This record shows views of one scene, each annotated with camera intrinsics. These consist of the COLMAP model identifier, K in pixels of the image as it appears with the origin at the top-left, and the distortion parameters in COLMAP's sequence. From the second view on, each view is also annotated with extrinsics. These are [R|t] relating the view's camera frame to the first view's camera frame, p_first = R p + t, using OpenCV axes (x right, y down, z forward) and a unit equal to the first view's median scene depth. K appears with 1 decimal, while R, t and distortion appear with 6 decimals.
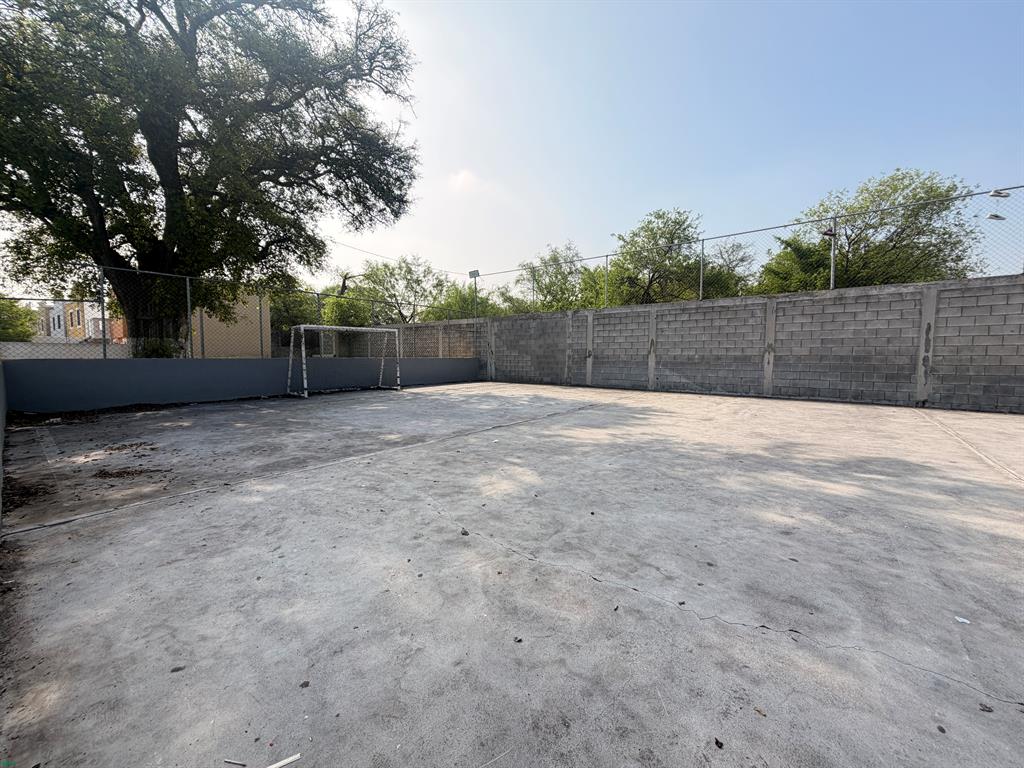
lens RADIAL K [[409.6, 0, 506.5], [0, 409.6, 381.5], [0, 0, 1]] dist [-0.000120, 0.000717]
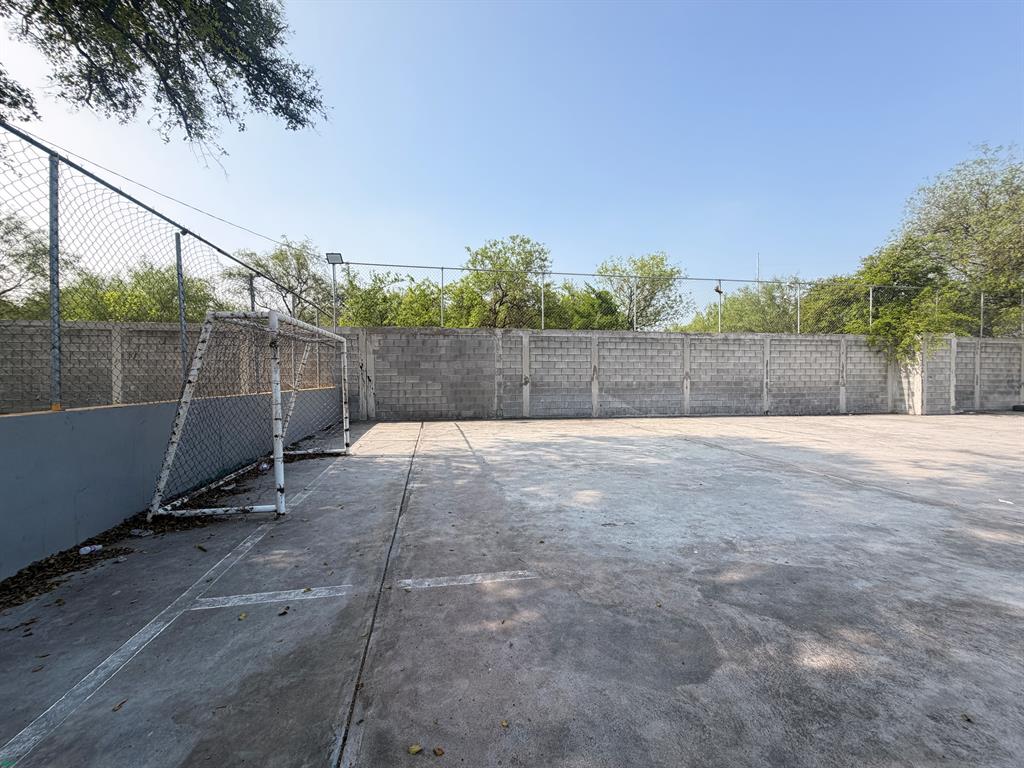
lens RADIAL K [[409.6, 0, 507.5], [0, 409.6, 384.7], [0, 0, 1]] dist [-0.000120, 0.000717]
pose [[0.655773, -0.016503, 0.754778, -0.548213], [0.051199, 0.998432, -0.022652, -0.047646], [-0.753220, 0.053499, 0.655589, 0.531084]]
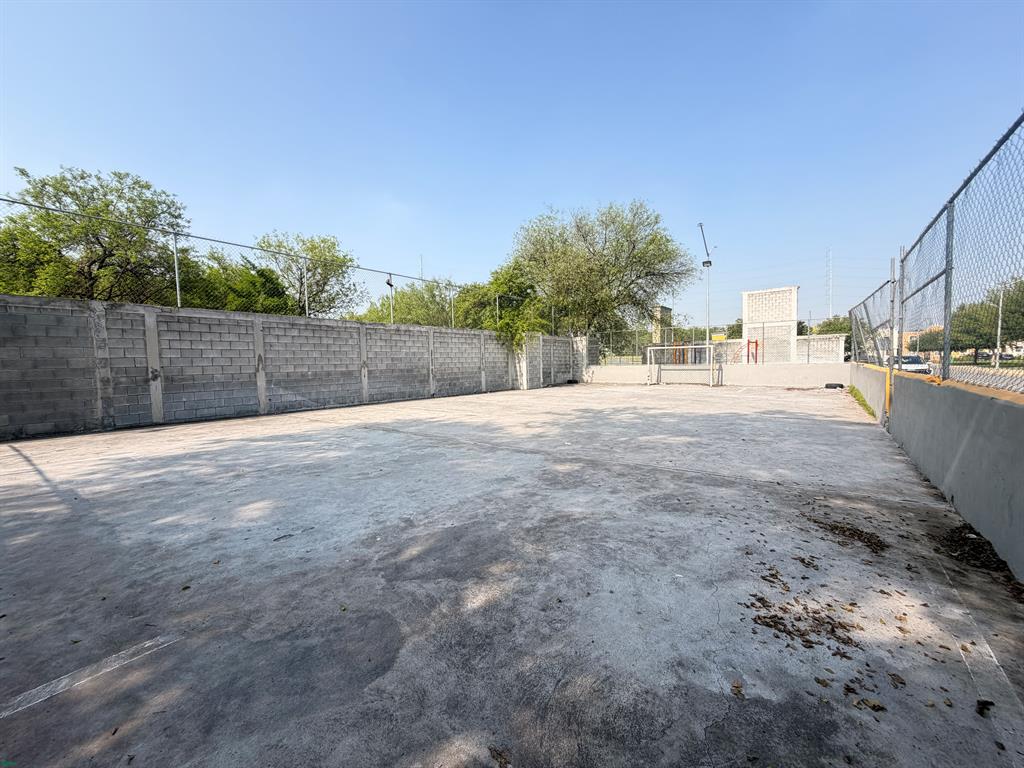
lens RADIAL K [[409.6, 0, 512.5], [0, 409.6, 385.6], [0, 0, 1]] dist [-0.000120, 0.000717]
pose [[-0.043057, -0.057538, 0.997414, -0.539327], [0.083699, 0.994623, 0.060990, -0.048862], [-0.995560, 0.086108, -0.038009, 0.532181]]
